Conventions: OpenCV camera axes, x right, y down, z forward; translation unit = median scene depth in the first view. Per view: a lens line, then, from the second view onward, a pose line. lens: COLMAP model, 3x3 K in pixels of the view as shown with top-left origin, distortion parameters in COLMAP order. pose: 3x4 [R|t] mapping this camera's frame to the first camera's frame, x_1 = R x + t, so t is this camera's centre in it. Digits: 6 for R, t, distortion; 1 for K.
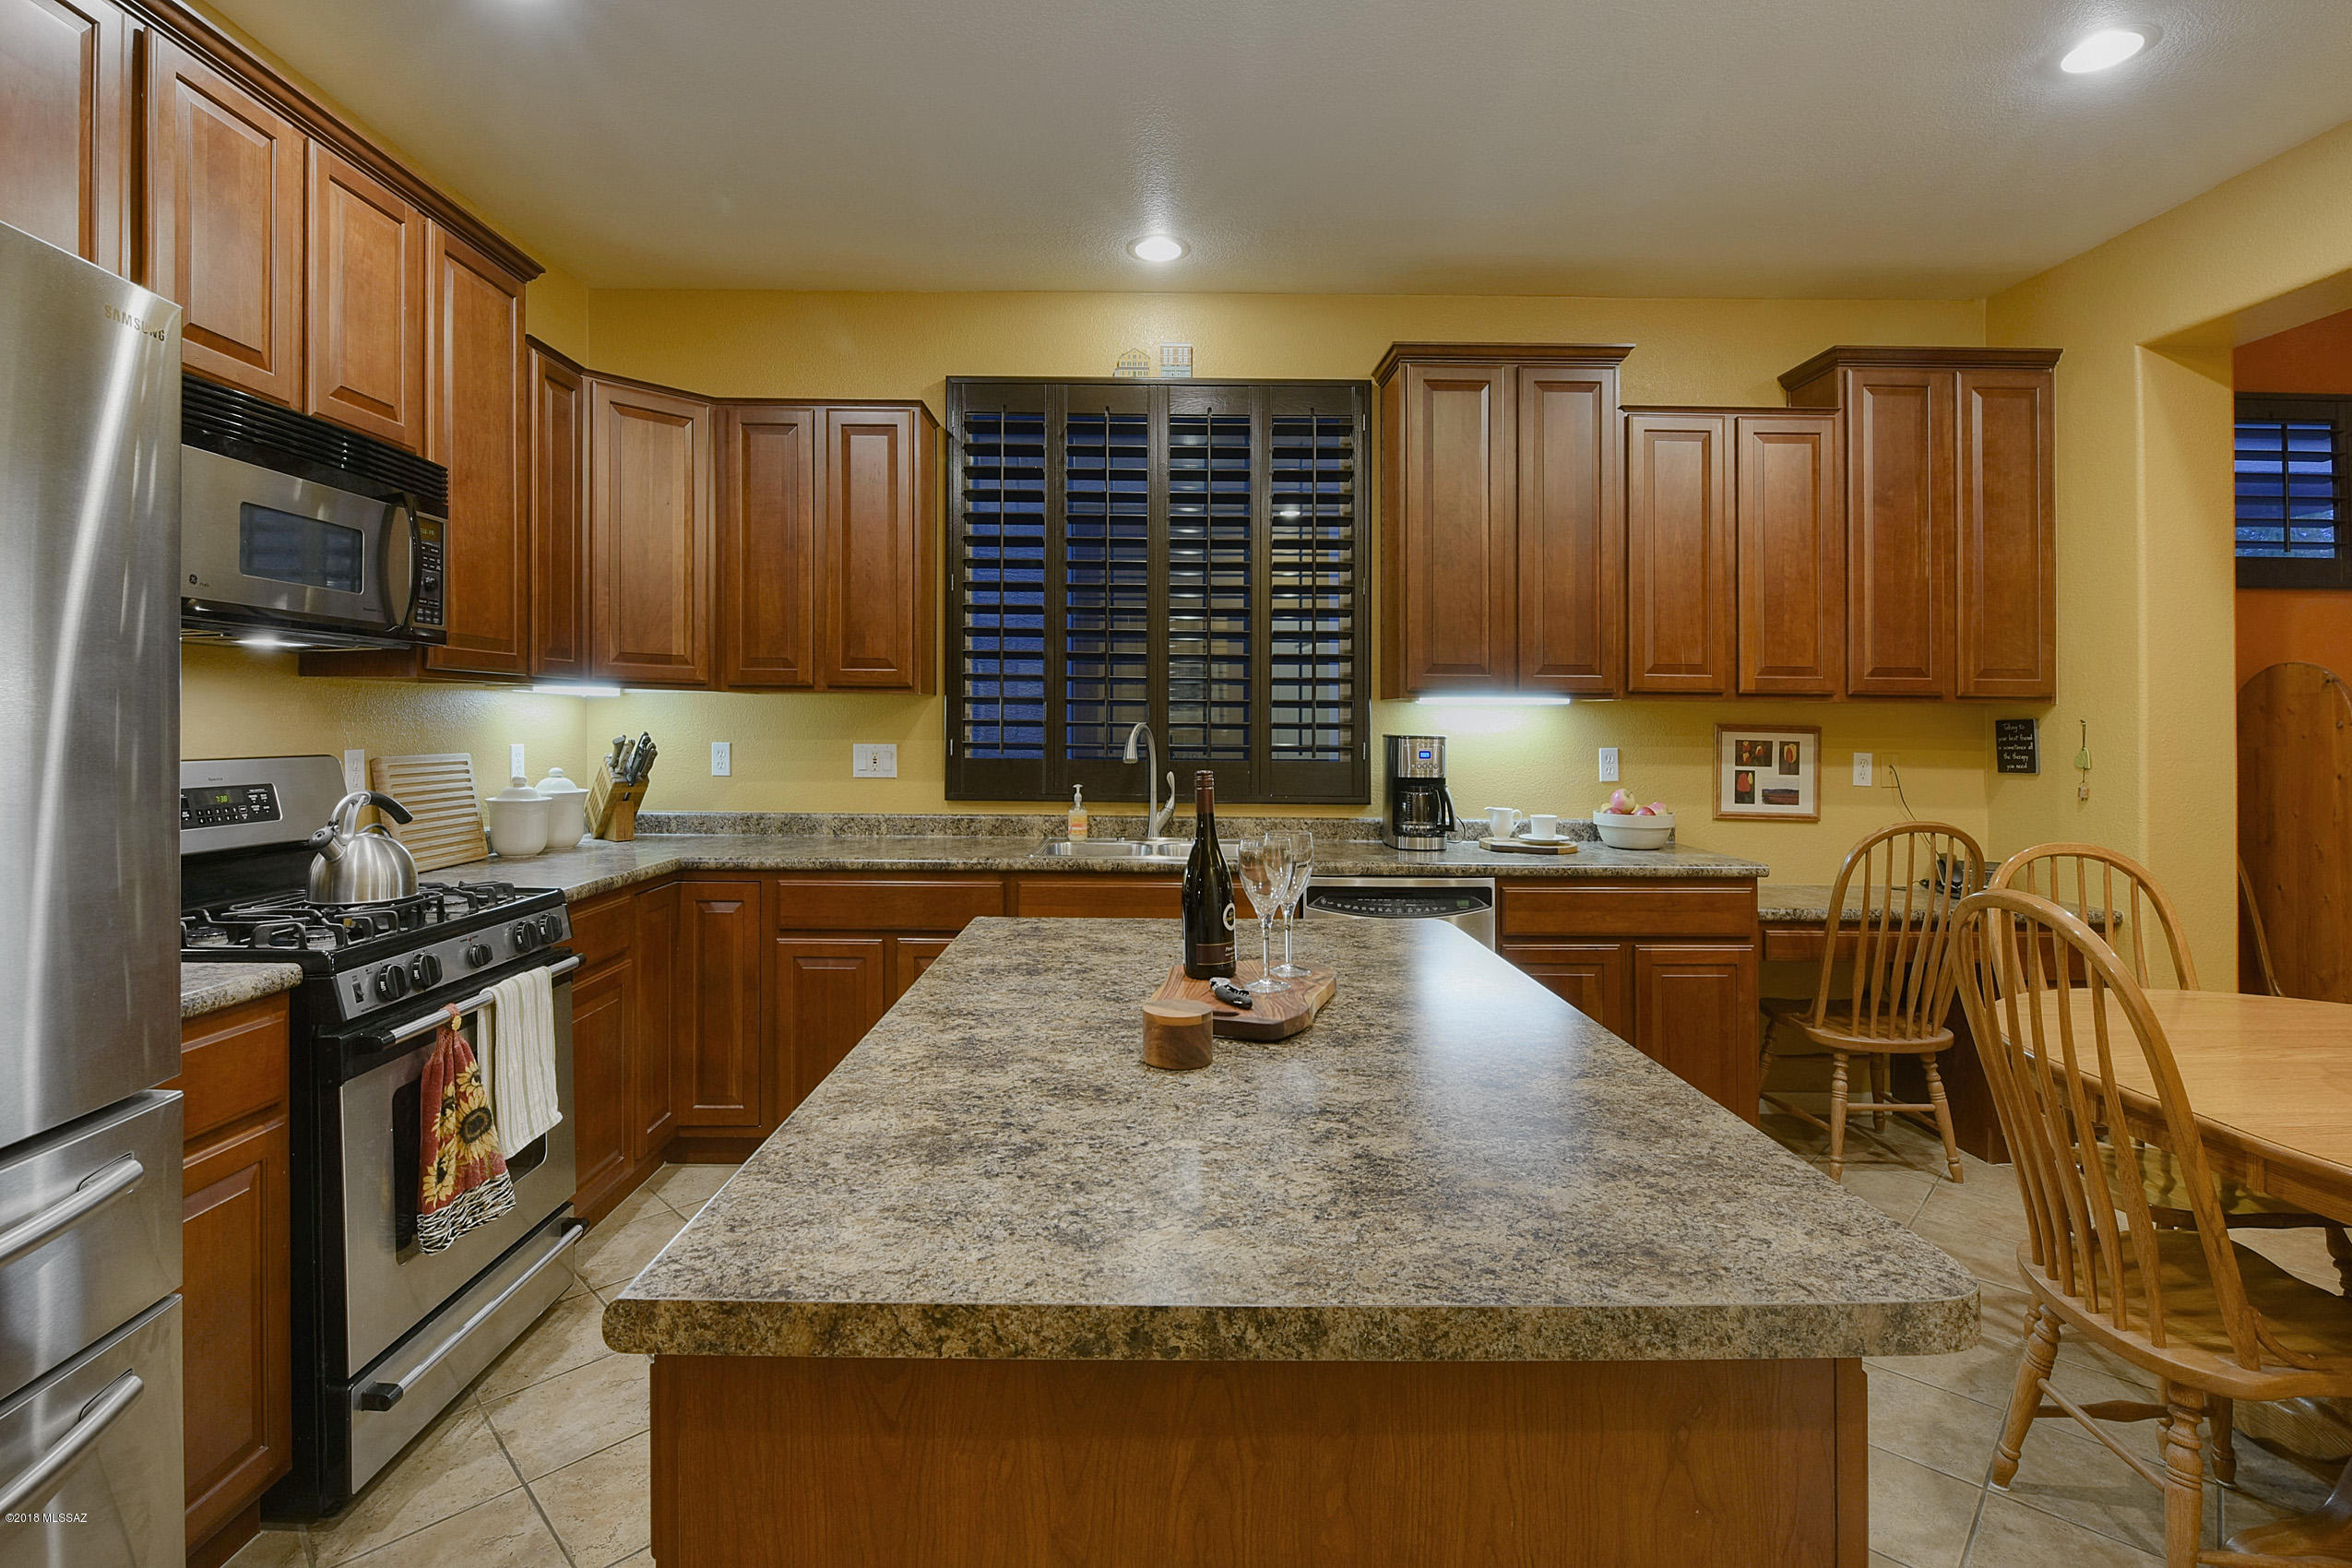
lens RADIAL K [[1109.8, 0, 1175.9], [0, 1109.8, 709.0], [0, 0, 1]] dist [-0.008805, -0.000852]
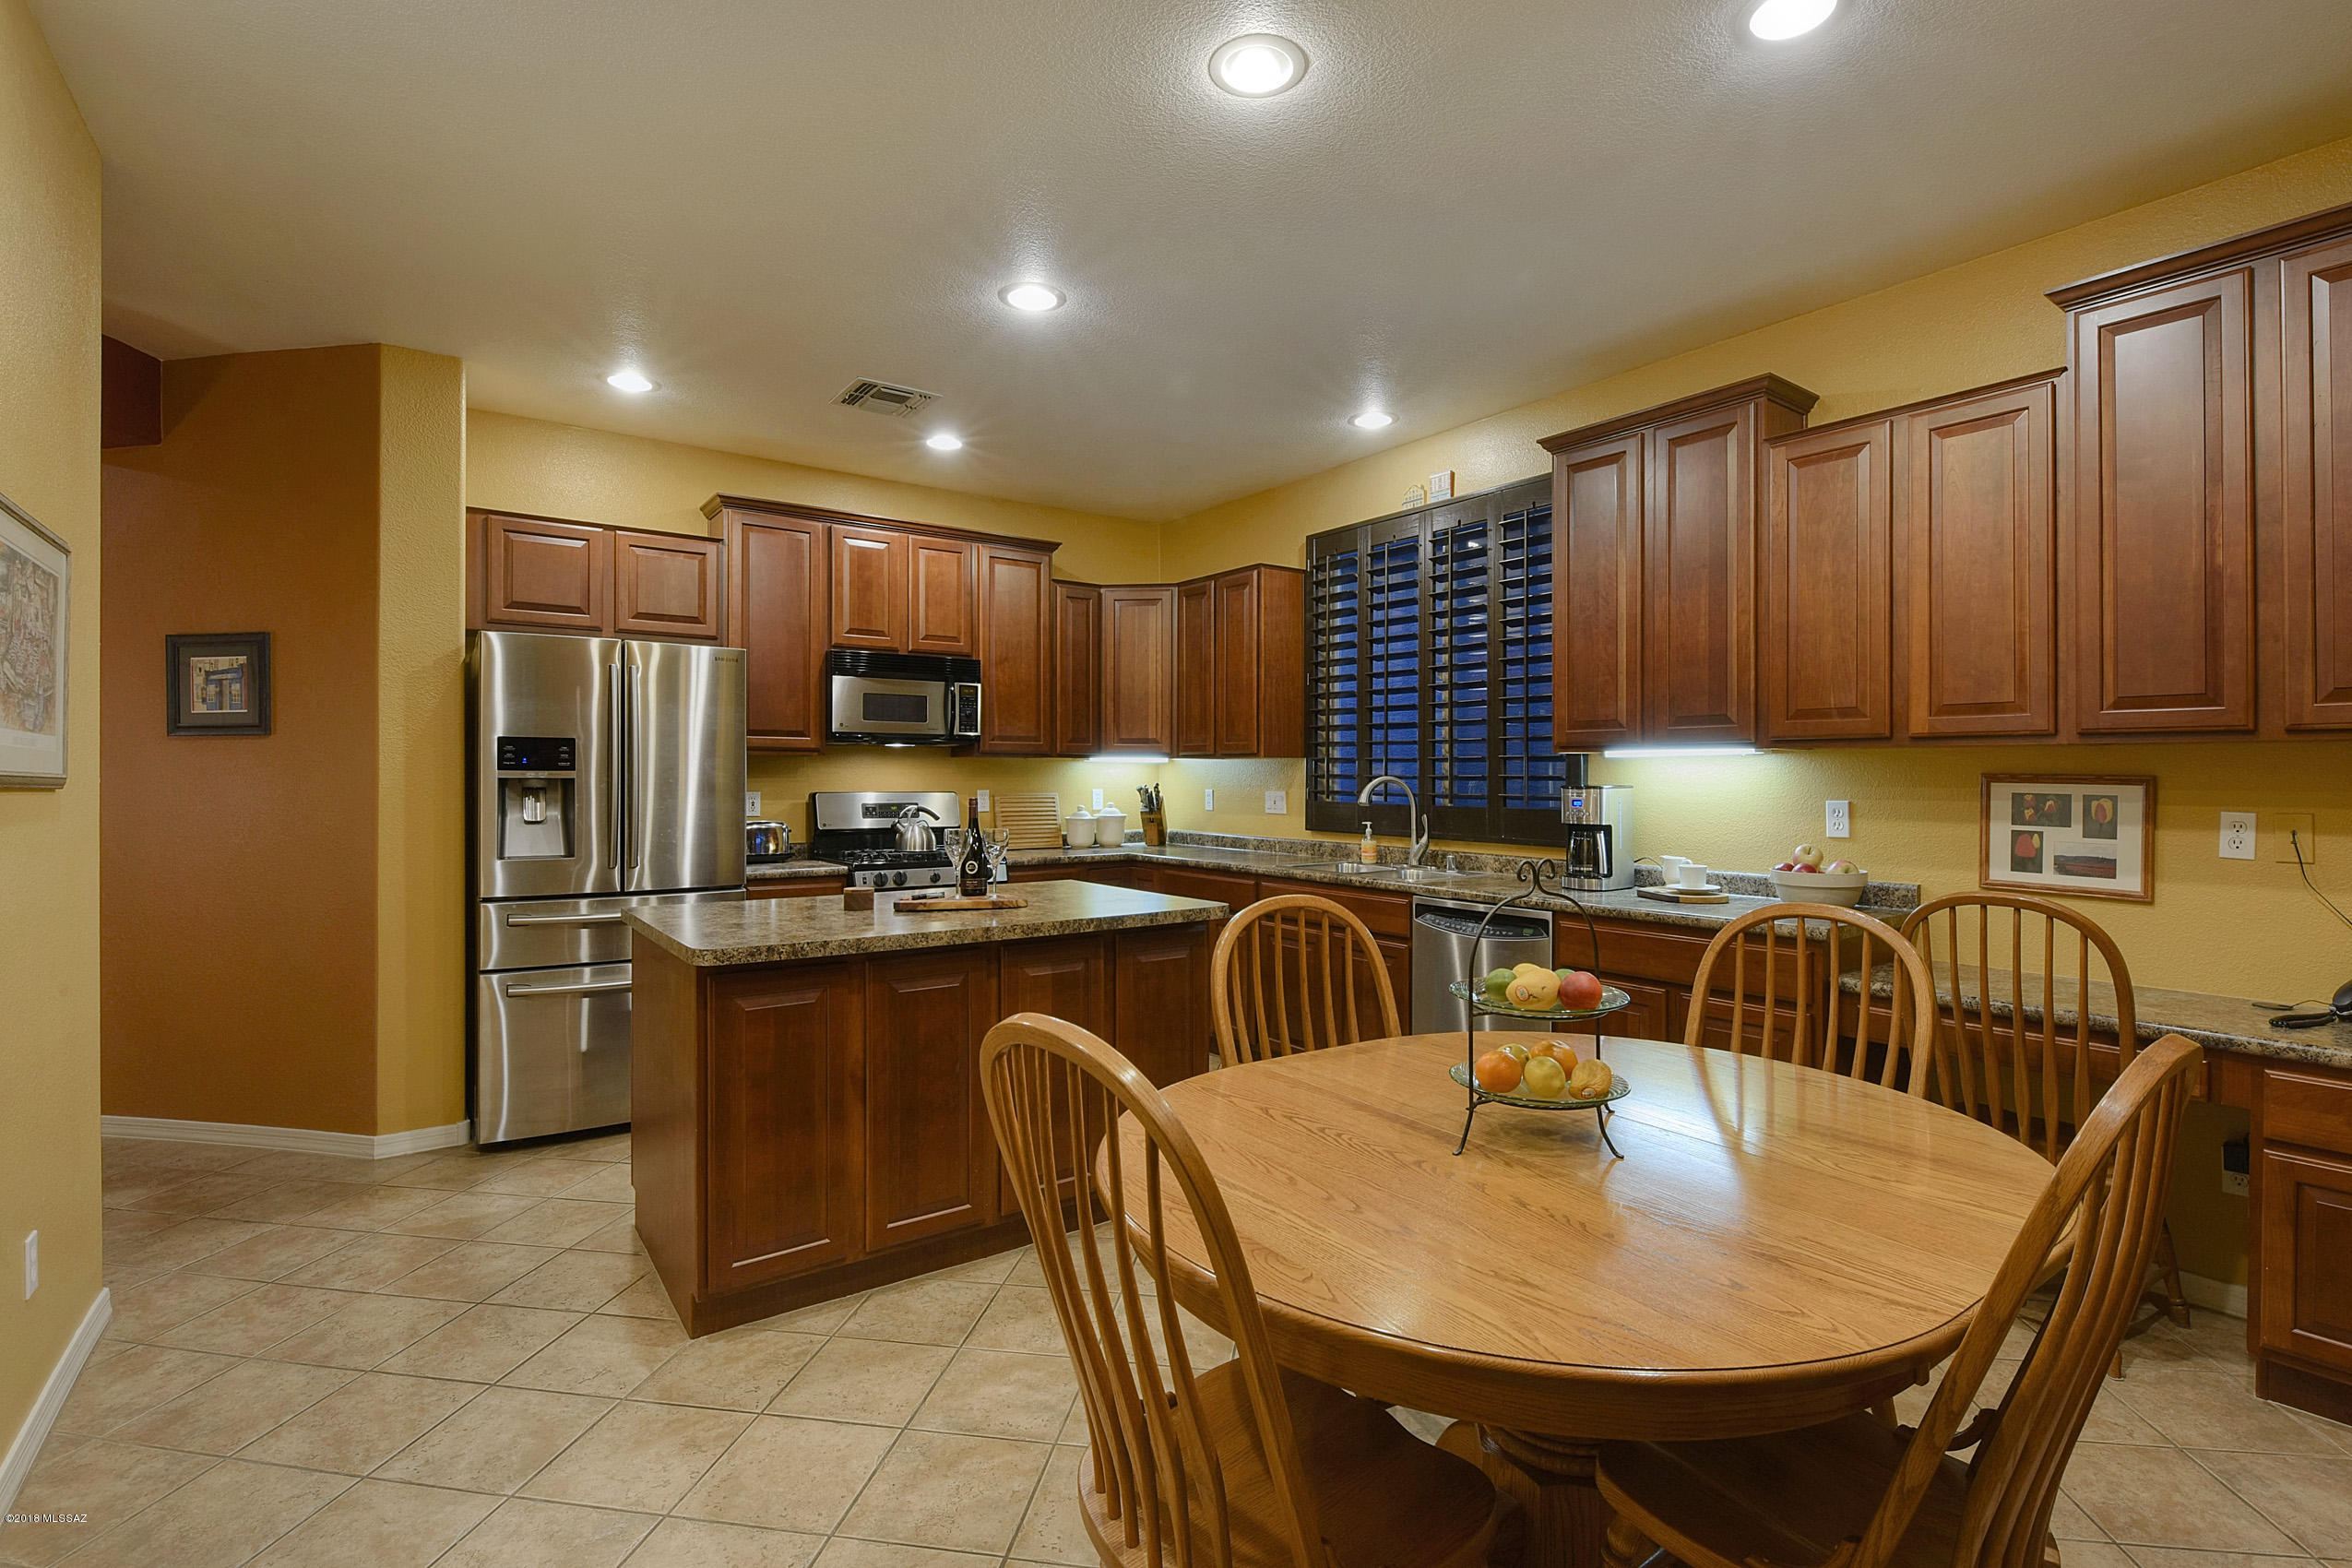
lens RADIAL K [[1060.7, 0, 1210.4], [0, 1060.7, 765.1], [0, 0, 1]] dist [-0.003366, -0.009225]
pose [[0.601959, -0.014230, -0.798401, 0.854383], [0.012080, 0.999889, -0.008713, 0.008019], [0.798436, -0.004400, 0.602064, 0.070817]]
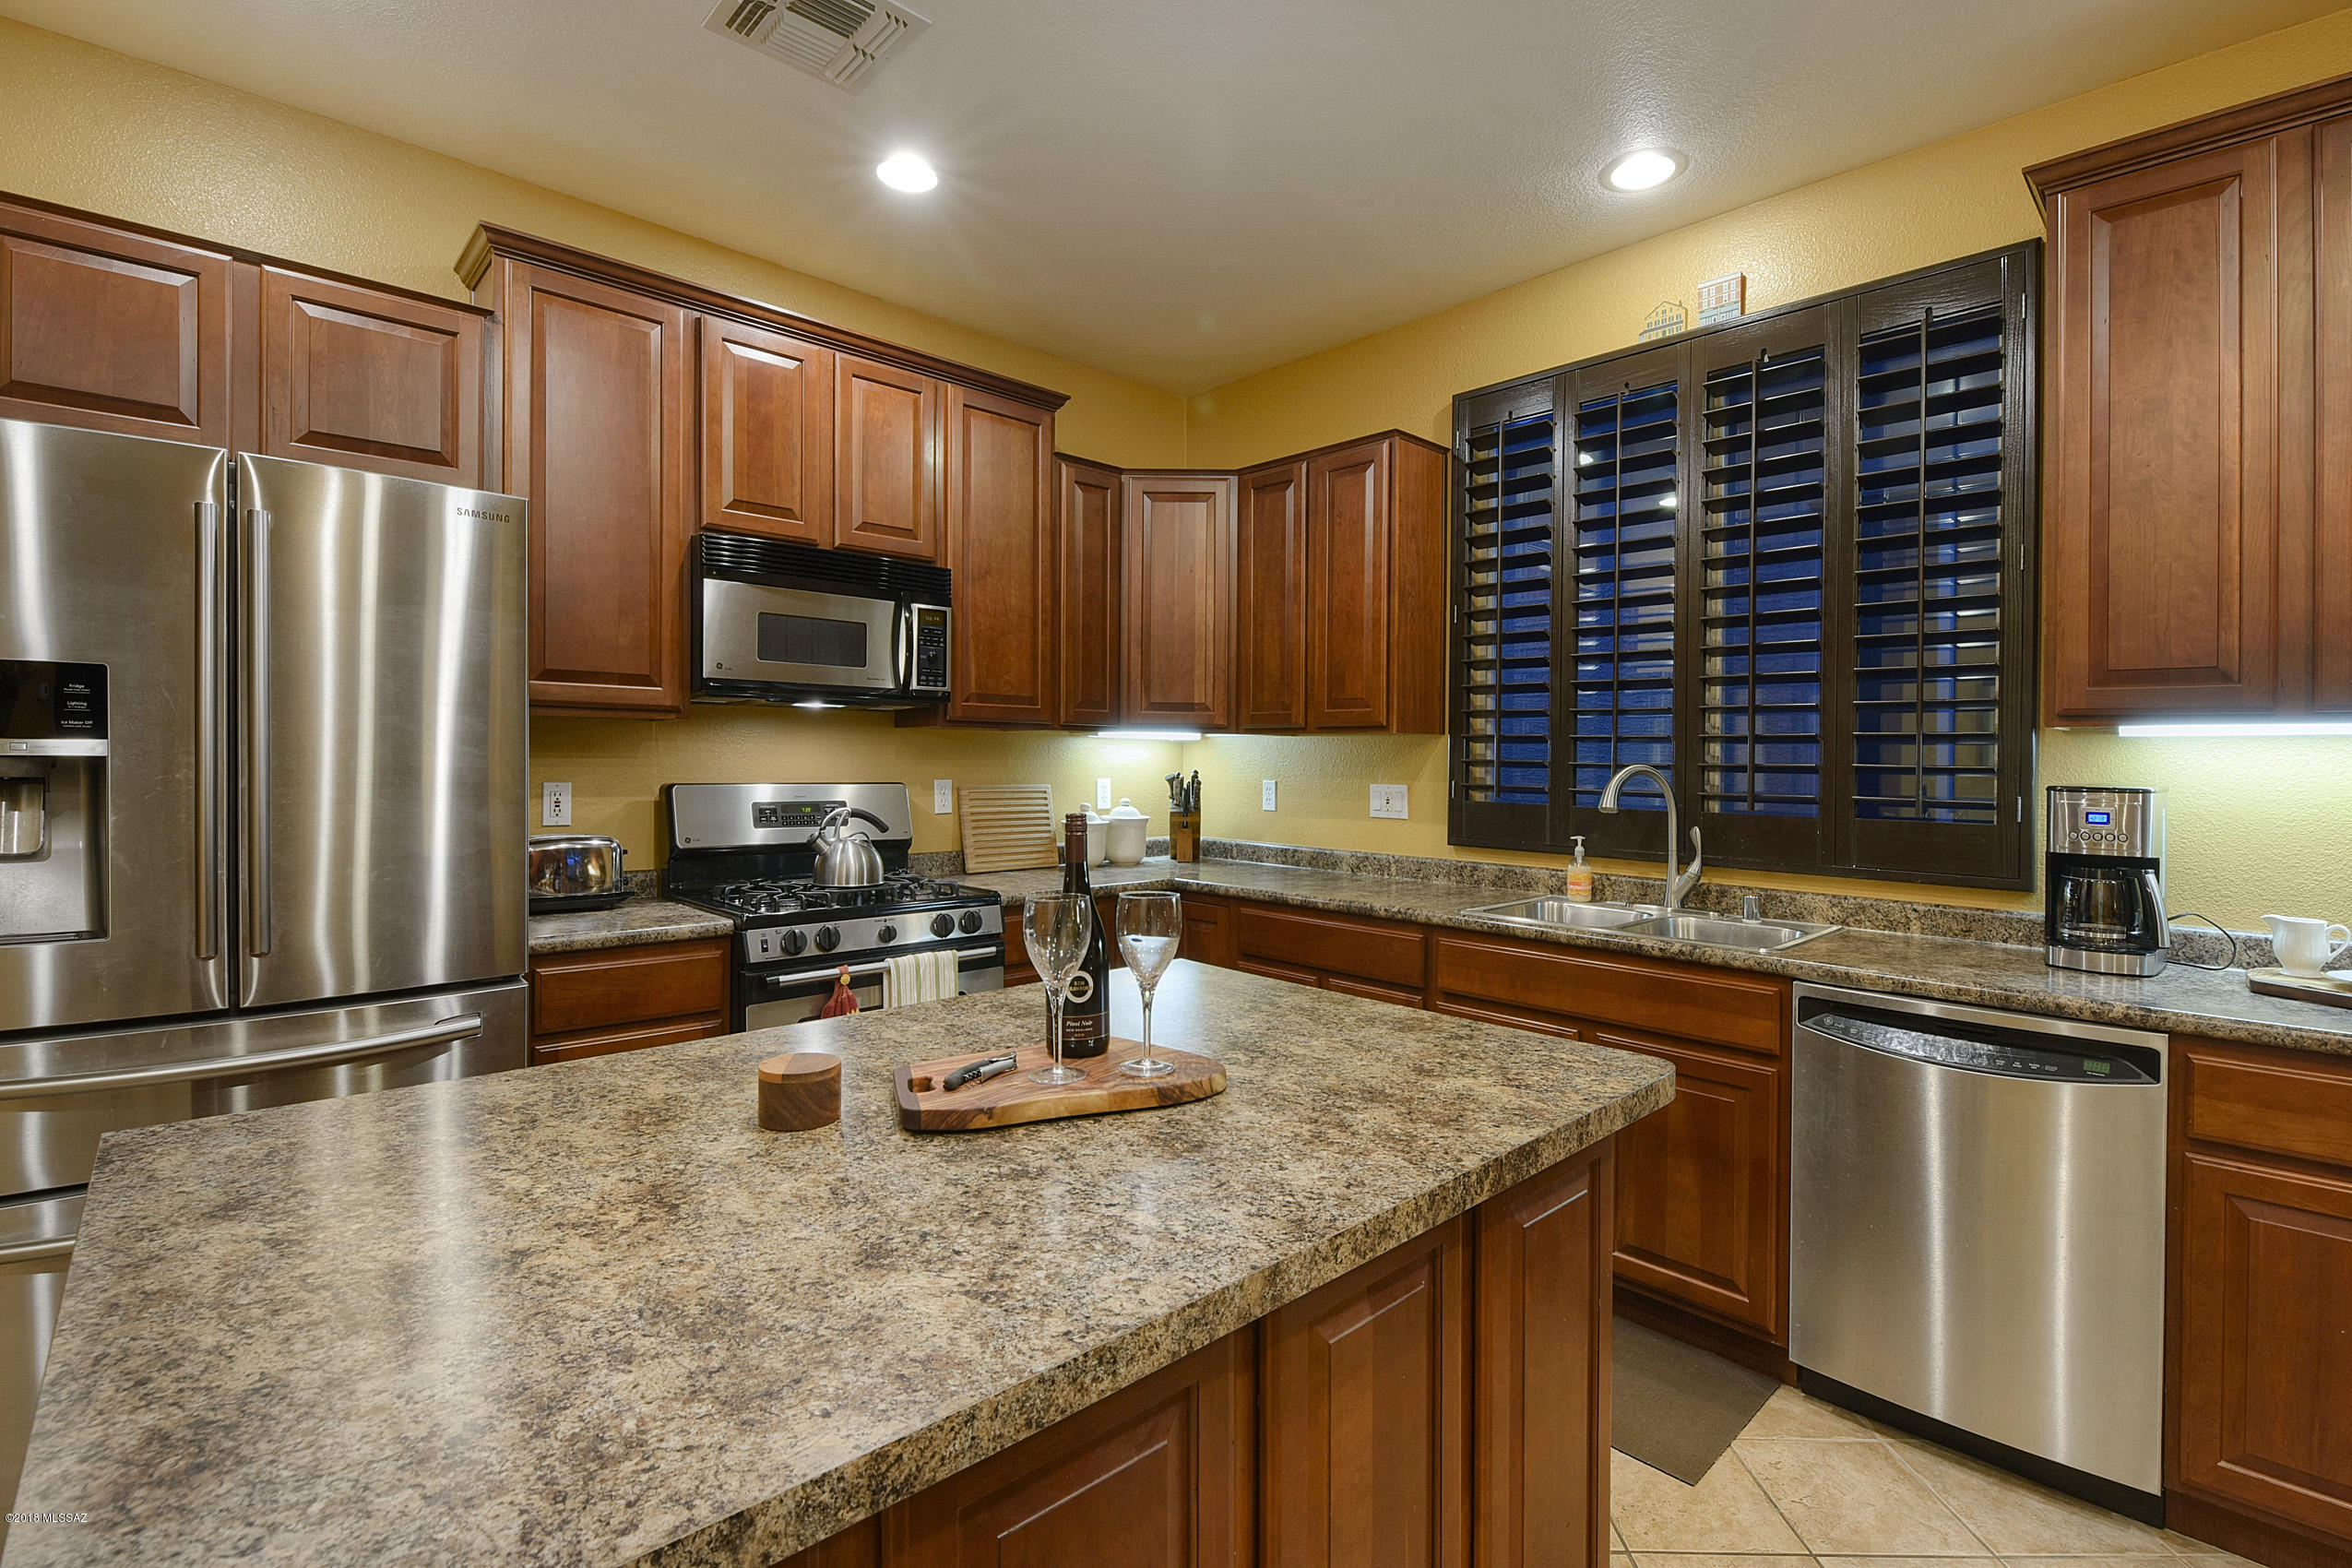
lens RADIAL K [[1051.5, 0, 1176.4], [0, 1051.5, 763.4], [0, 0, 1]] dist [-0.004608, -0.000722]
pose [[0.676436, 0.004207, -0.736489, 0.308327], [0.002807, 0.999962, 0.008291, 0.004349], [0.736496, -0.007676, 0.676398, 0.228705]]
